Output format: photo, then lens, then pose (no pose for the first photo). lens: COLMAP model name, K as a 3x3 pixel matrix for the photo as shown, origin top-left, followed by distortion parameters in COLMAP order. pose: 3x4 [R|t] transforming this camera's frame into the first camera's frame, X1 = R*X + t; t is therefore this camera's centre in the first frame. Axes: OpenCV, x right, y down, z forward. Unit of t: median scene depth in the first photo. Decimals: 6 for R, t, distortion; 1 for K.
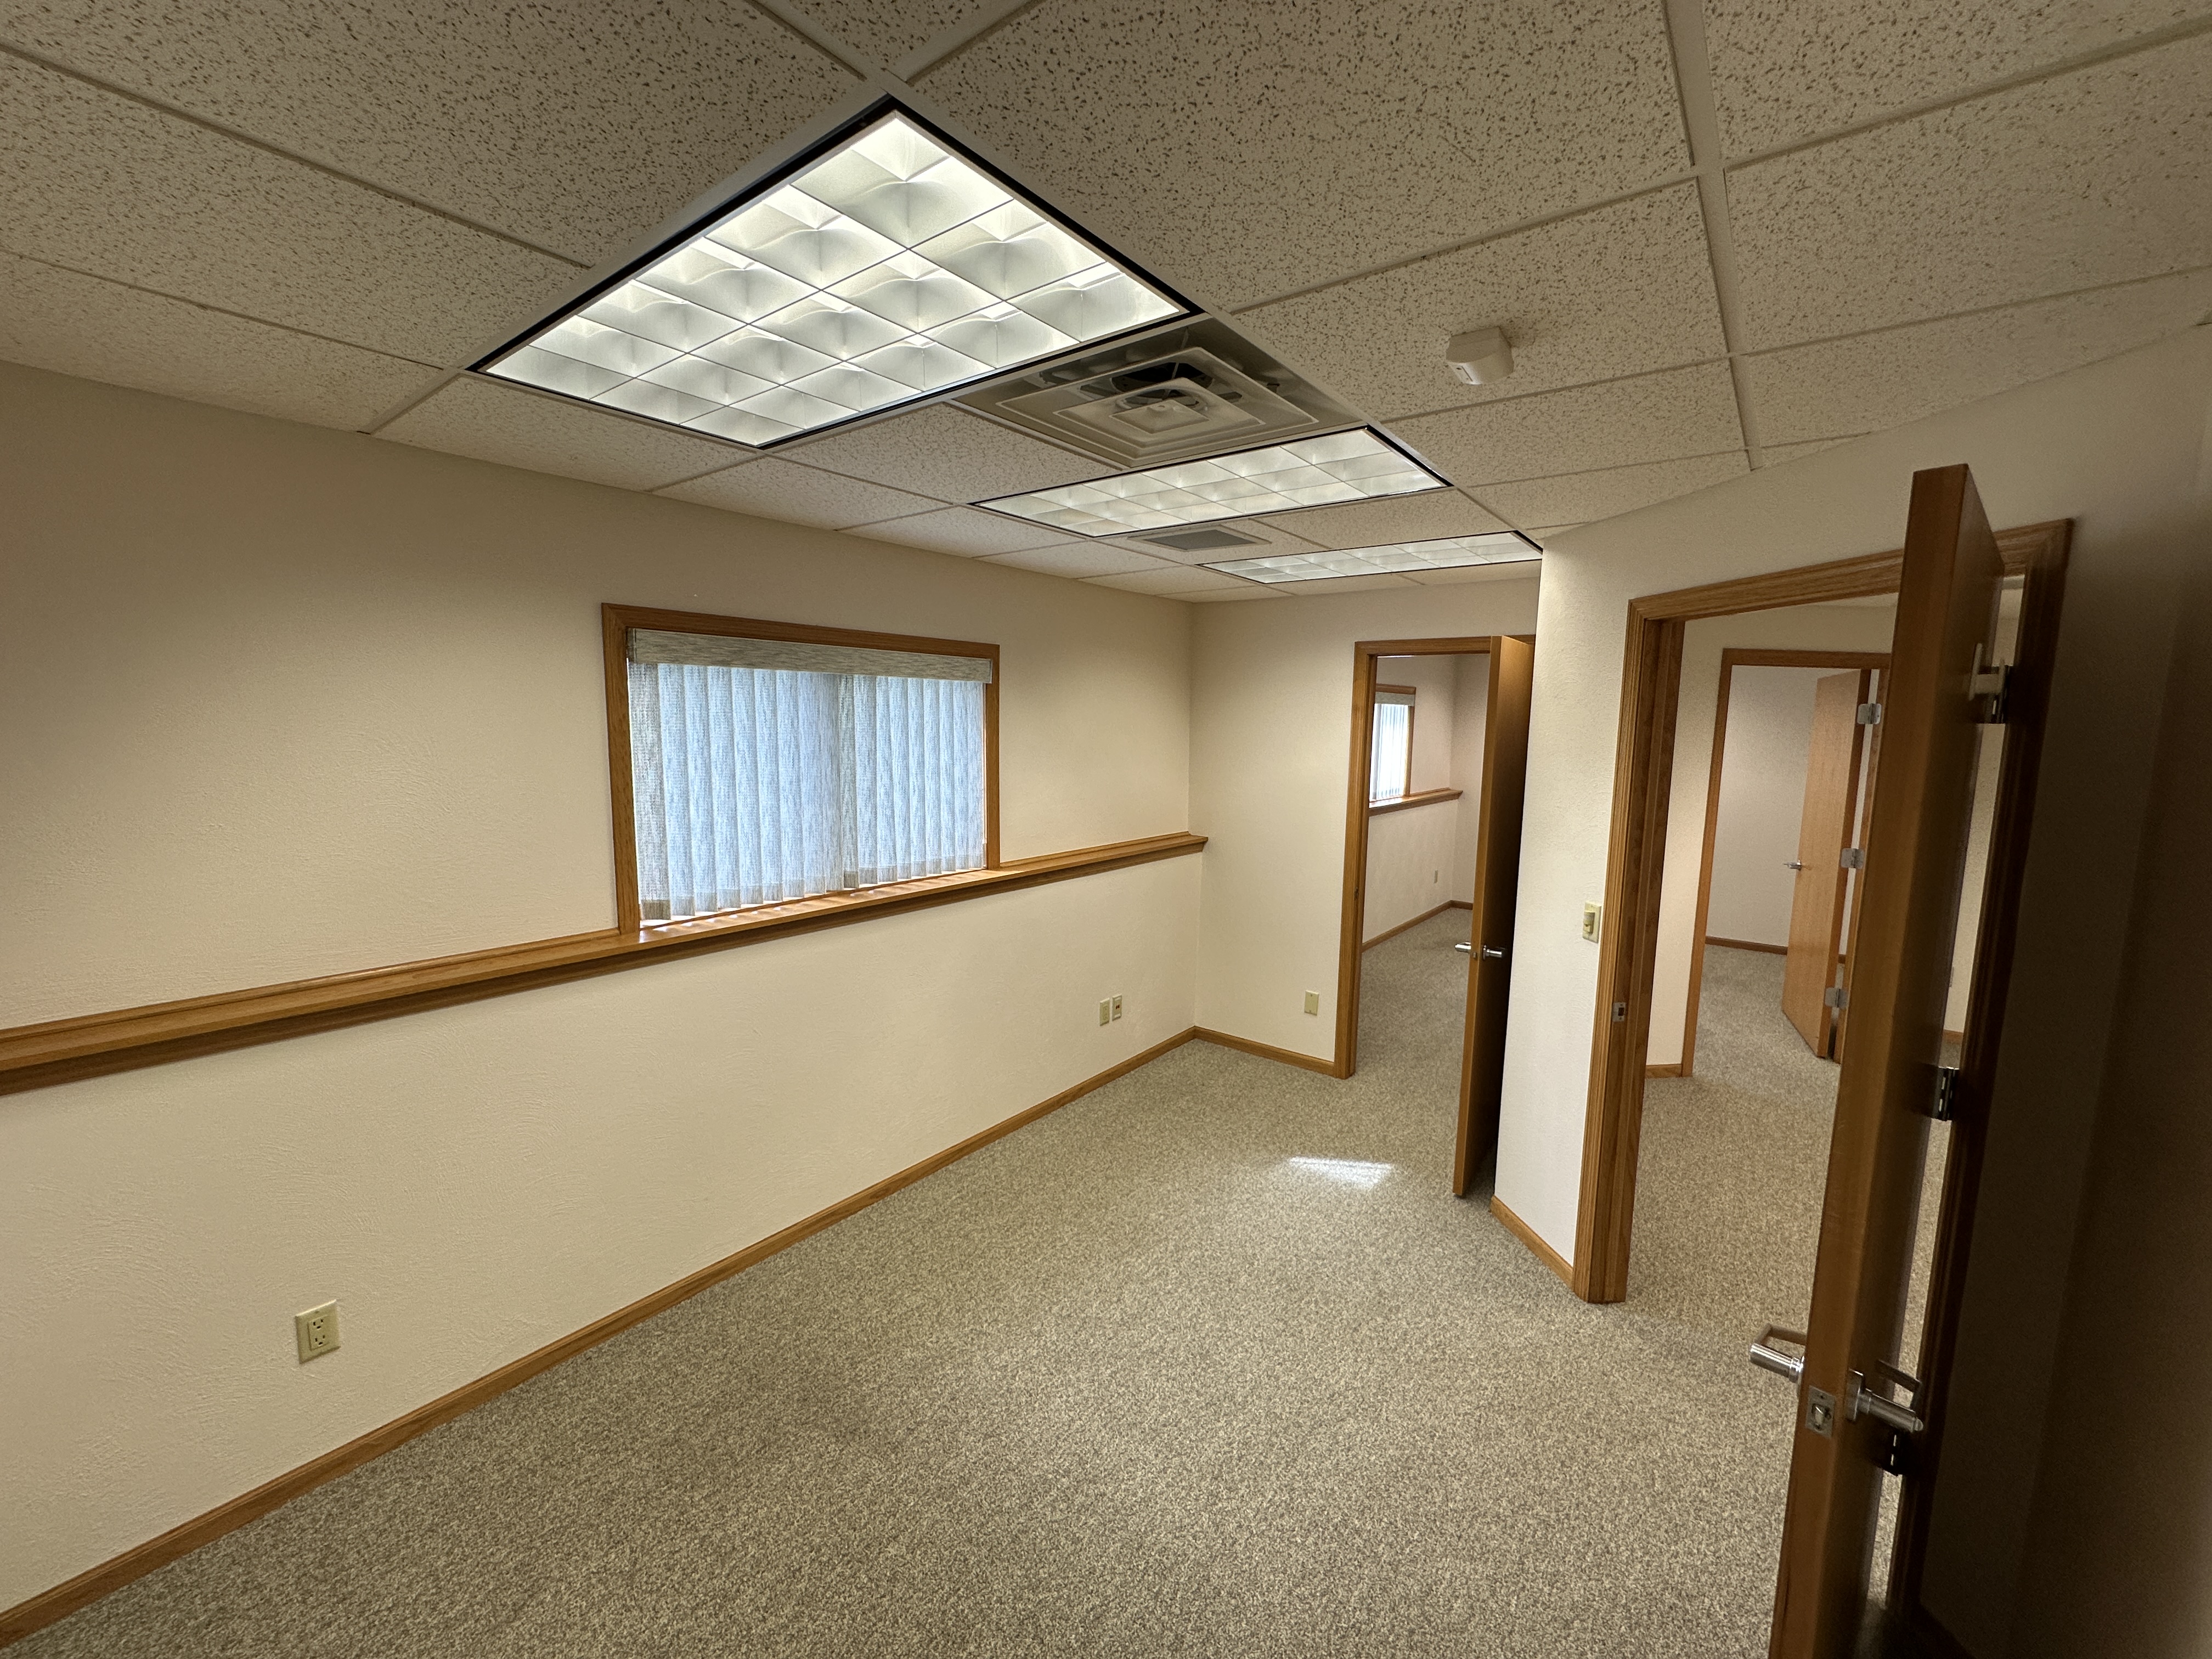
lens RADIAL K [[881.6, 0, 1104.9], [0, 881.6, 826.2], [0, 0, 1]] dist [-0.006178, -0.000010]
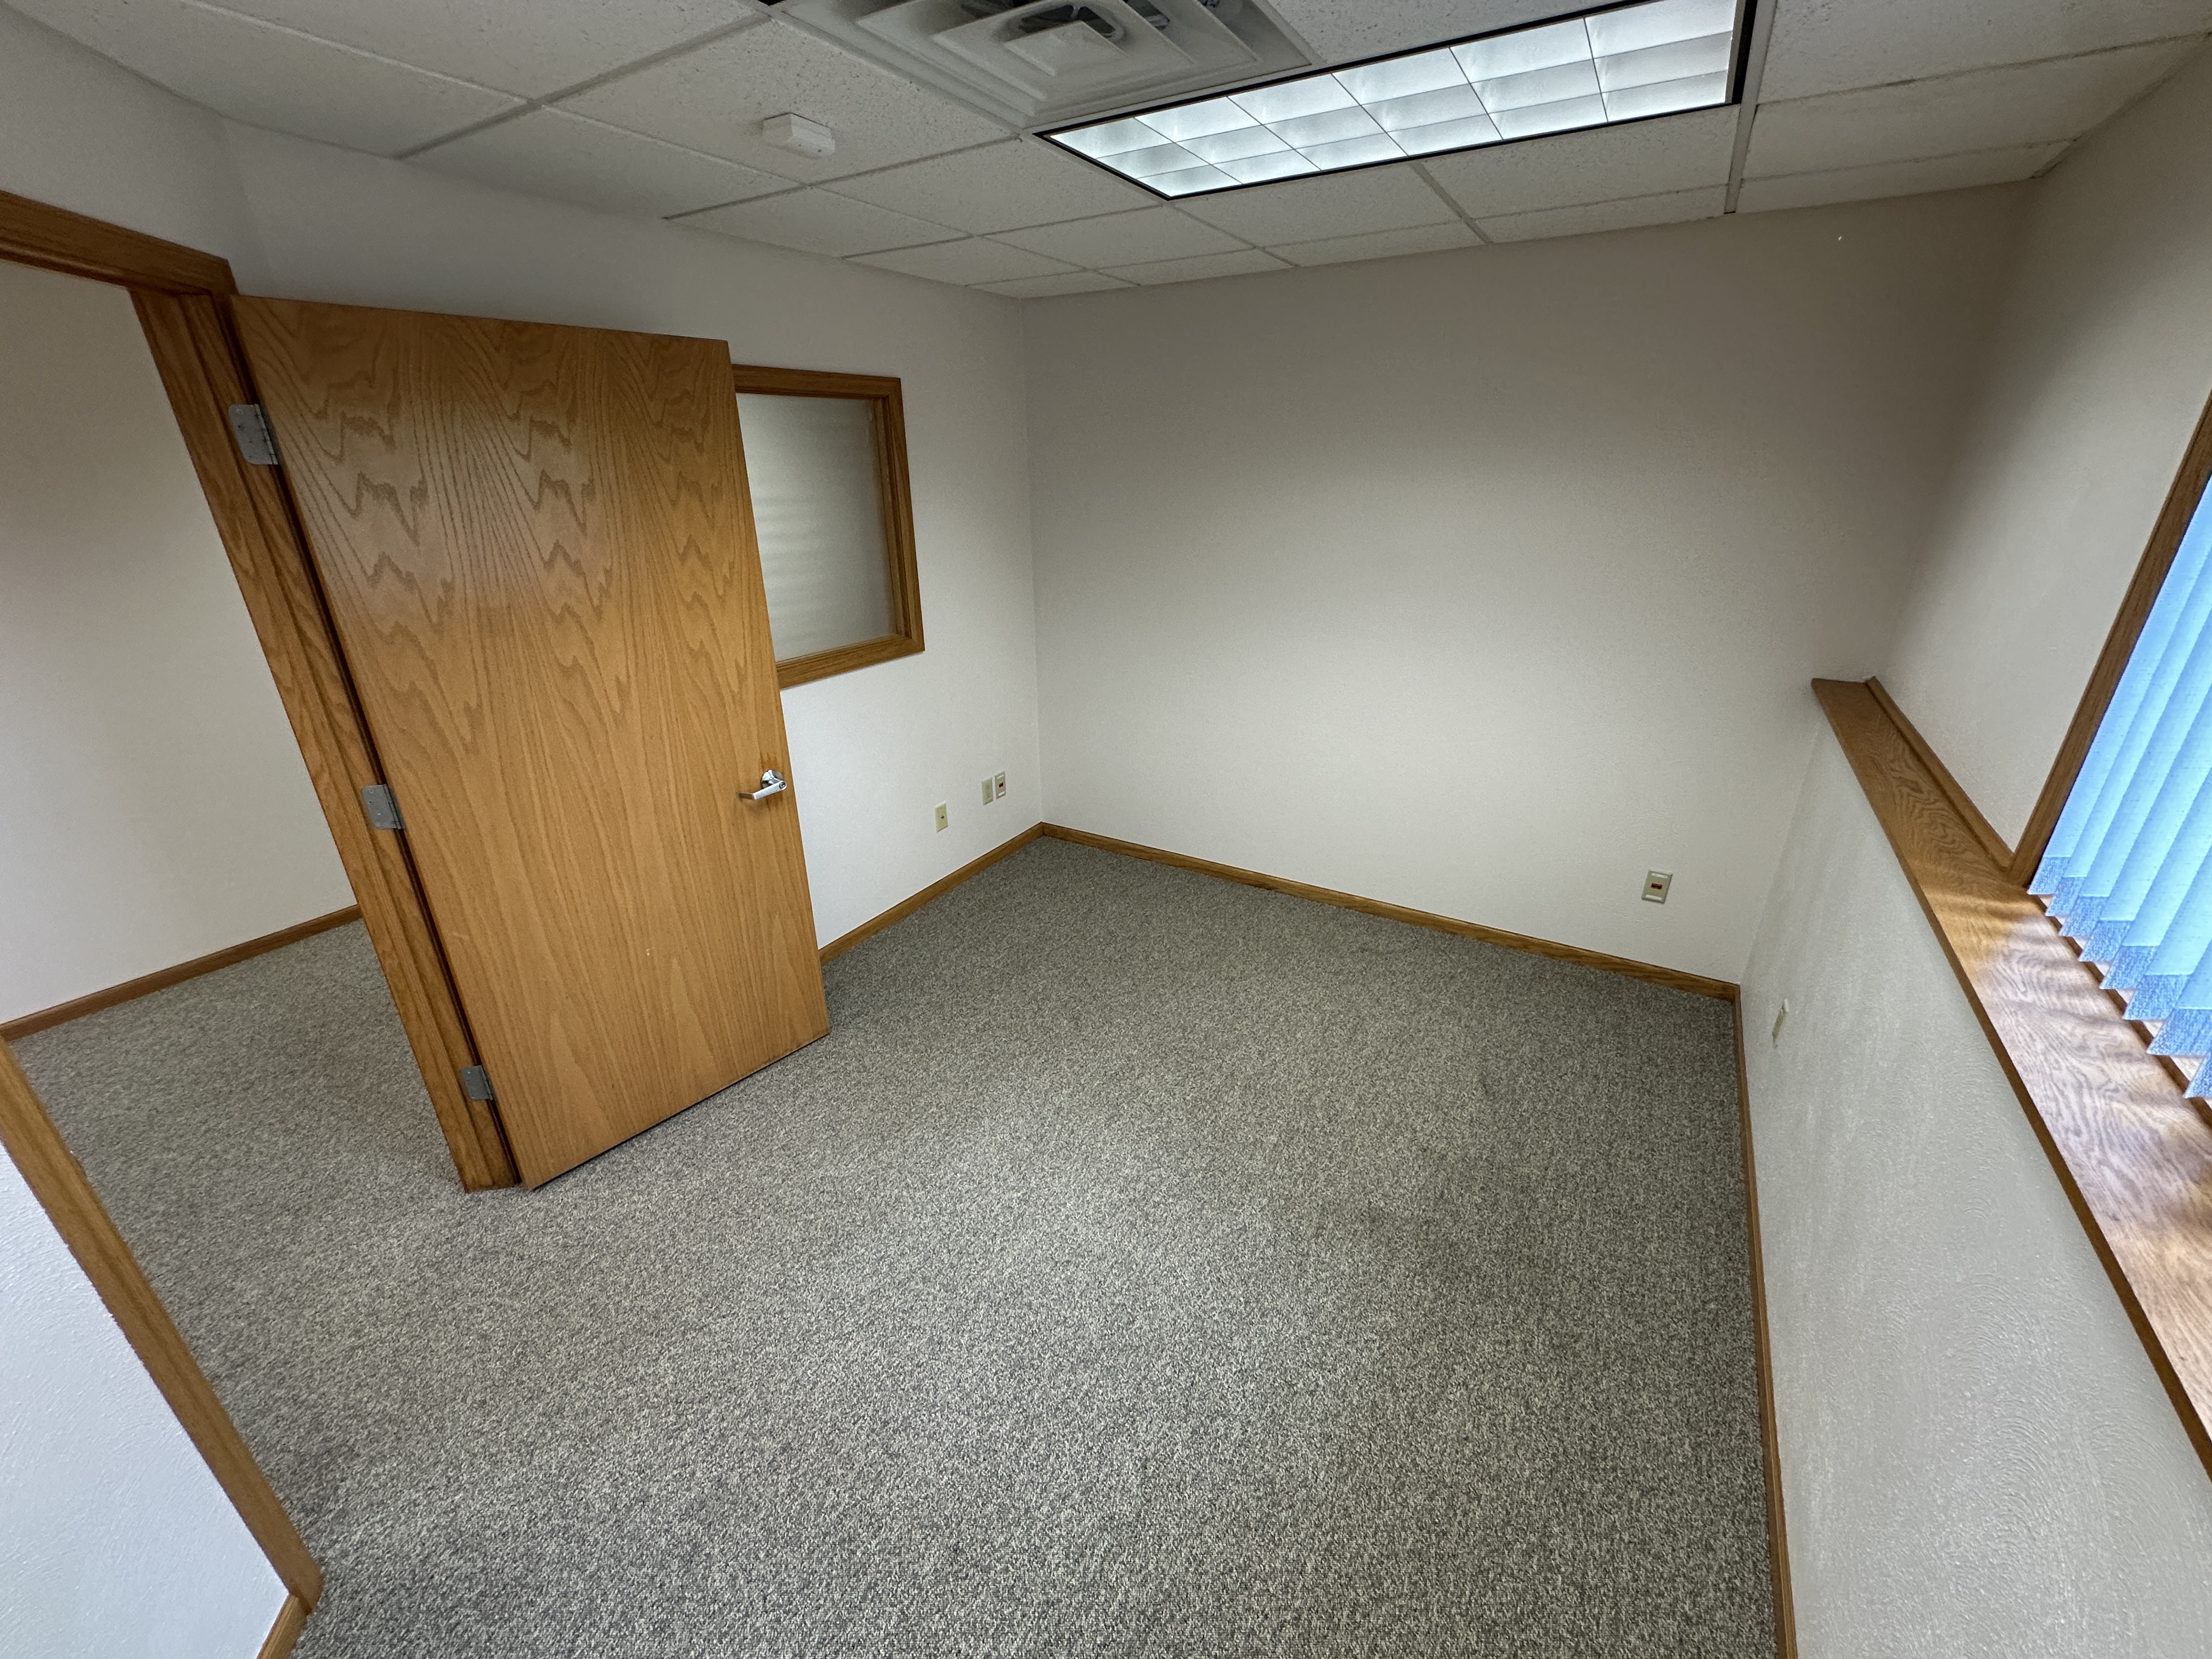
lens RADIAL K [[884.4, 0, 1104.8], [0, 884.4, 827.4], [0, 0, 1]] dist [-0.000622, 0.000294]
pose [[-0.993190, 0.041705, -0.108789, 0.098933], [-0.017761, 0.868626, 0.495149, -0.176651], [0.115147, 0.493709, -0.861970, 1.395145]]
